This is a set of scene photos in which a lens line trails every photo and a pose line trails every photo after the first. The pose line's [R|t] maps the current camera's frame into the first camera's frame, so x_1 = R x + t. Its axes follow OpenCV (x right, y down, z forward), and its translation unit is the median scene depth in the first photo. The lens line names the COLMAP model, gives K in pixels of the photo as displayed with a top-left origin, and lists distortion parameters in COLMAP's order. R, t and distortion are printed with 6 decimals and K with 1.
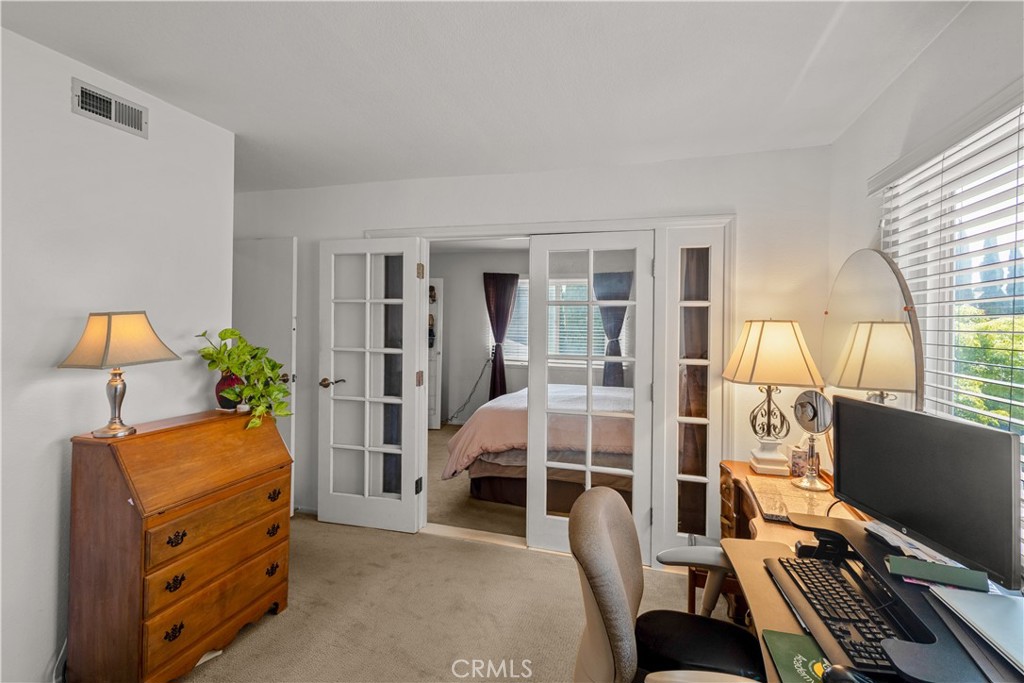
lens RADIAL K [[475.6, 0, 509.2], [0, 475.6, 320.9], [0, 0, 1]] dist [-0.000912, -0.000435]
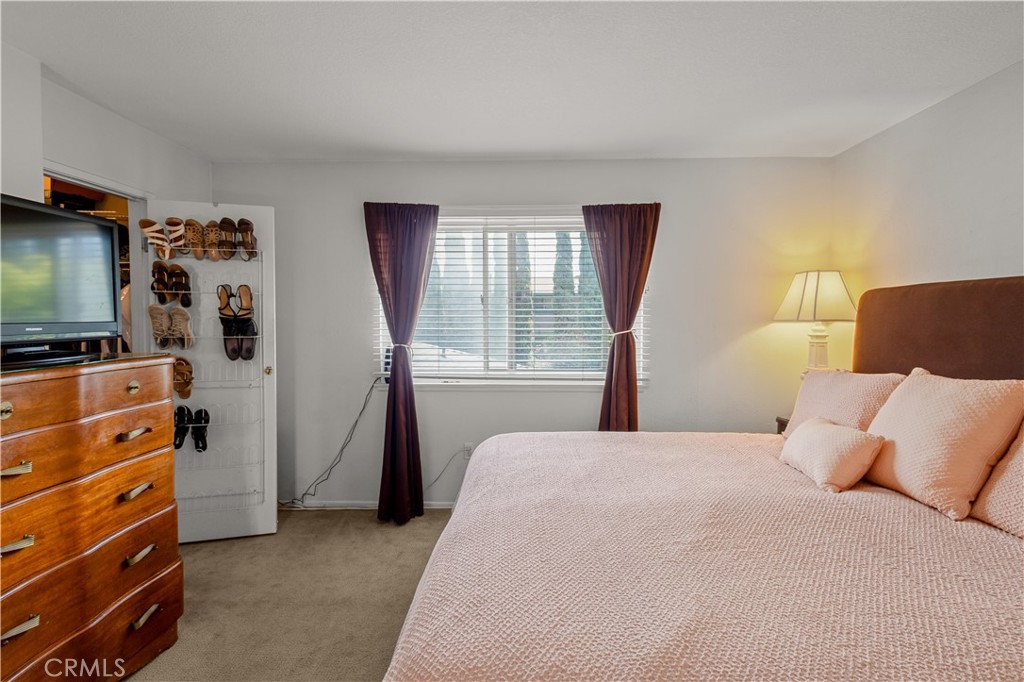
lens RADIAL K [[475.6, 0, 509.2], [0, 475.6, 320.4], [0, 0, 1]] dist [-0.000912, -0.000435]
pose [[0.966193, -0.020350, 0.257015, -0.070499], [0.015656, 0.999671, 0.020295, 0.024812], [-0.257344, -0.015585, 0.966194, 0.880751]]
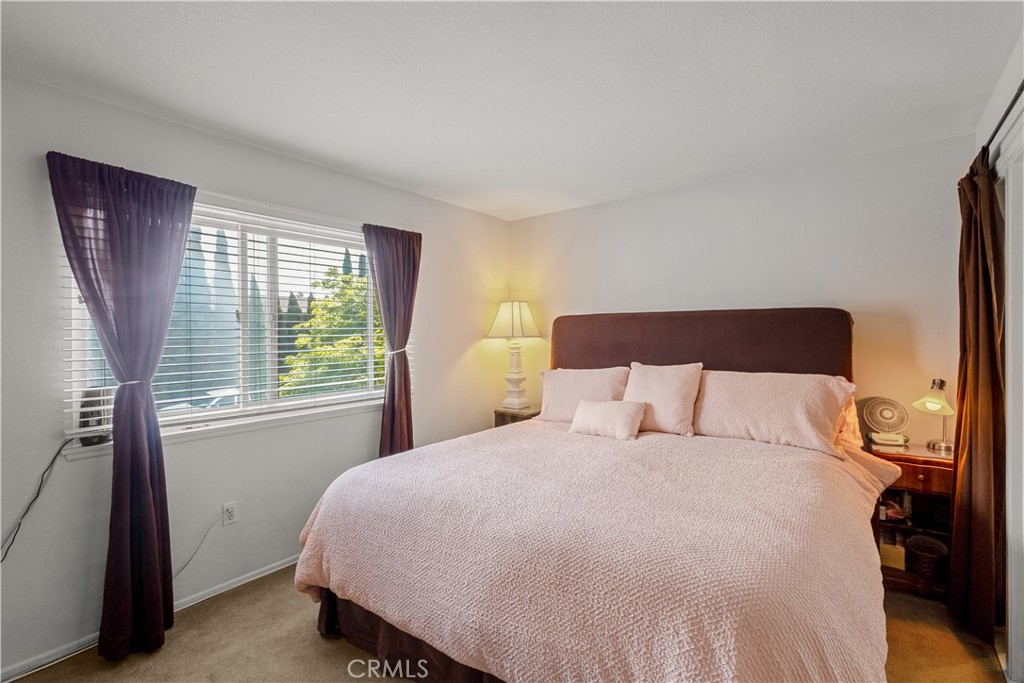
lens RADIAL K [[475.6, 0, 509.2], [0, 475.6, 320.9], [0, 0, 1]] dist [-0.000912, -0.000435]
pose [[0.355155, -0.001196, 0.934807, -0.431021], [0.007434, 0.999971, -0.001545, 0.013687], [-0.934778, 0.007499, 0.355154, 1.148846]]
